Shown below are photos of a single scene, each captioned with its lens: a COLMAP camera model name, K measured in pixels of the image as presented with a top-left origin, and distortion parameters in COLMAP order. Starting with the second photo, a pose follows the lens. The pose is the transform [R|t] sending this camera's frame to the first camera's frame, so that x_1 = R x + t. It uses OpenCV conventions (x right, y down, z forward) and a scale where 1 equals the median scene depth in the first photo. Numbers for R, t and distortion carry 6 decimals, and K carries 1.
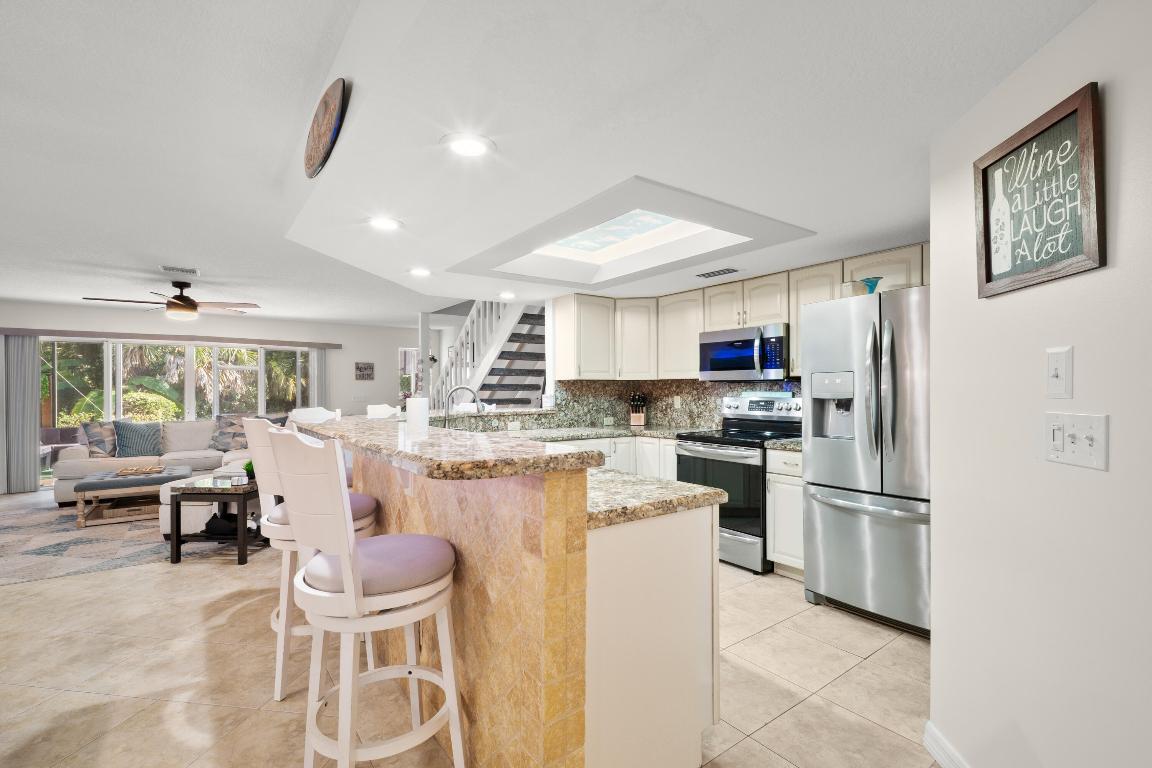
lens RADIAL K [[514.2, 0, 580.2], [0, 514.2, 393.6], [0, 0, 1]] dist [-0.002005, -0.001933]
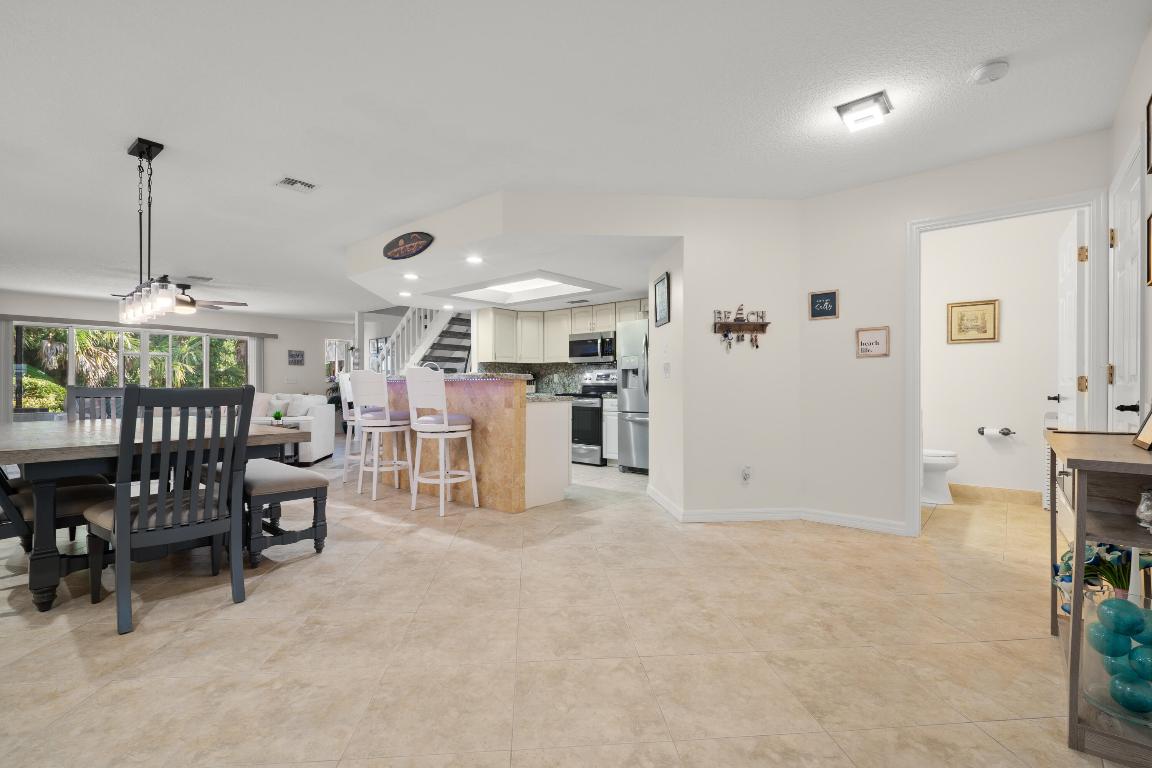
lens RADIAL K [[514.2, 0, 576.0], [0, 514.2, 385.7], [0, 0, 1]] dist [-0.002005, -0.001933]
pose [[0.974475, 0.004959, 0.224441, -0.117330], [-0.002881, 0.999950, -0.009584, 0.062868], [-0.224477, 0.008693, 0.974441, -0.618722]]
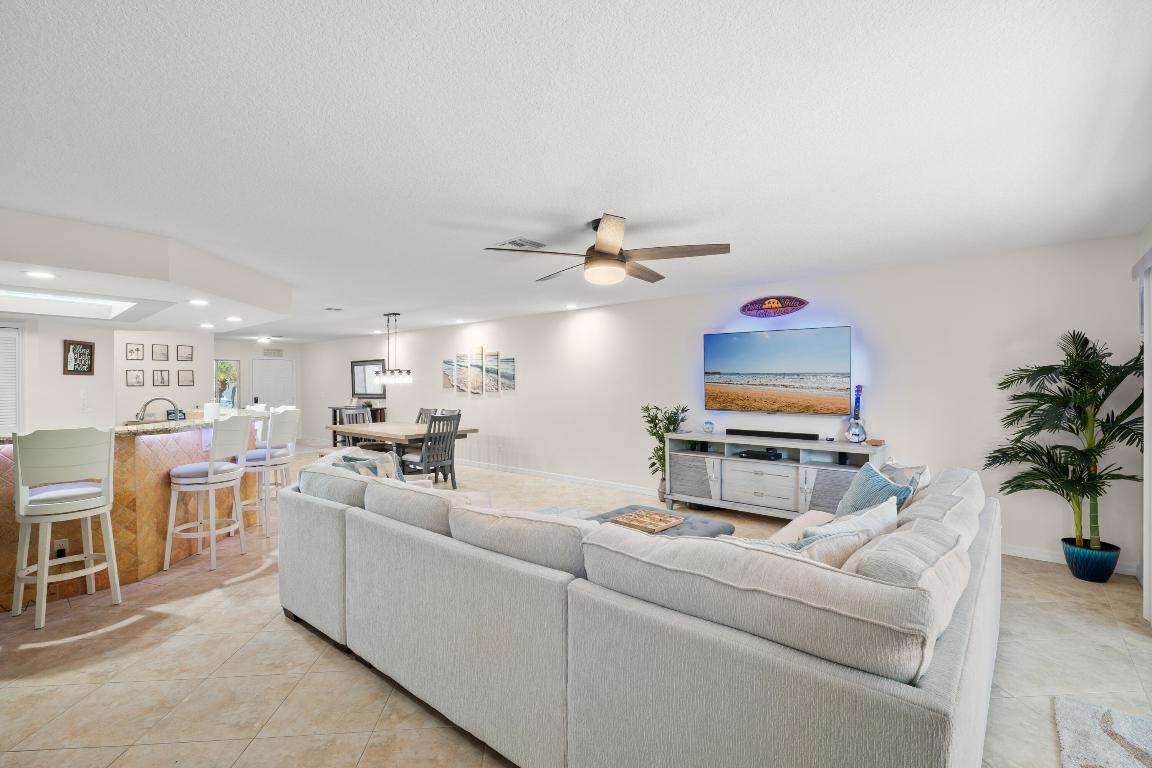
lens RADIAL K [[514.2, 0, 578.2], [0, 514.2, 383.4], [0, 0, 1]] dist [-0.002005, -0.001933]
pose [[-0.976138, 0.010741, -0.216885, -0.752808], [0.009798, 0.999937, 0.005422, -0.035902], [0.216929, 0.003168, -0.976182, 1.950302]]
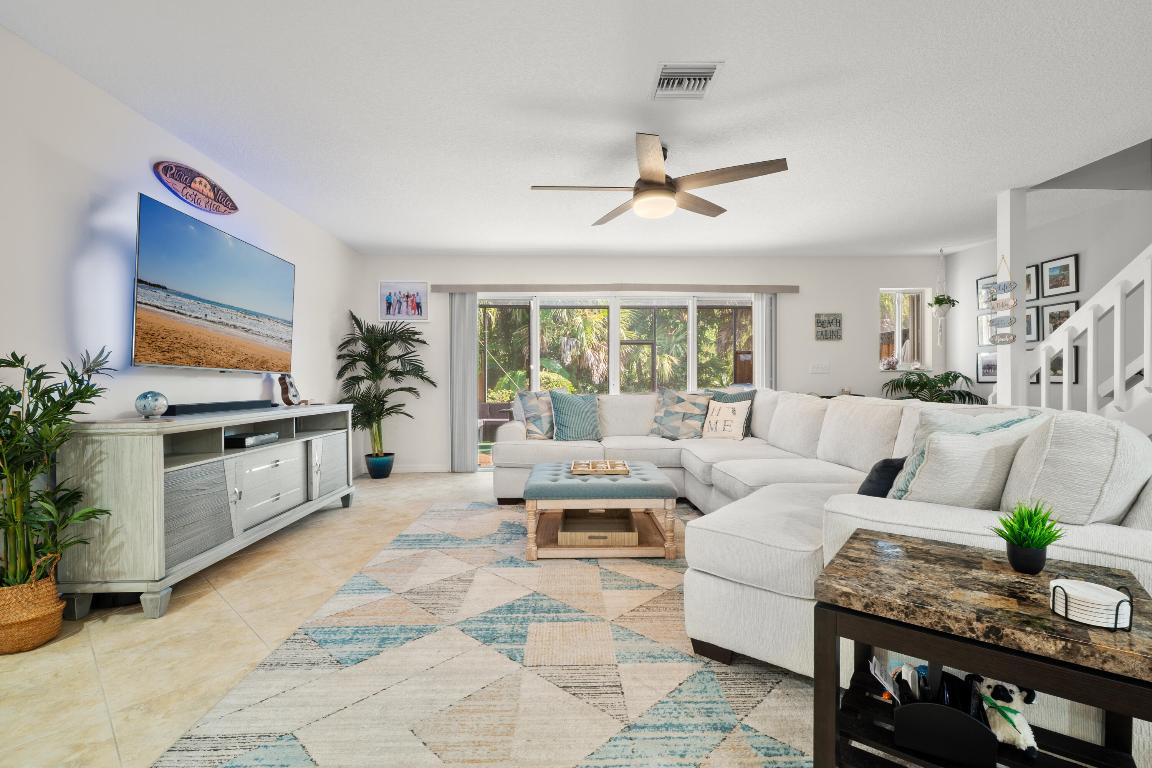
lens RADIAL K [[514.2, 0, 573.9], [0, 514.2, 381.9], [0, 0, 1]] dist [-0.002005, -0.001933]
pose [[0.815104, 0.001596, -0.579312, -0.631635], [-0.002330, 0.999997, -0.000523, 0.057372], [0.579310, 0.001777, 0.815106, 0.579339]]
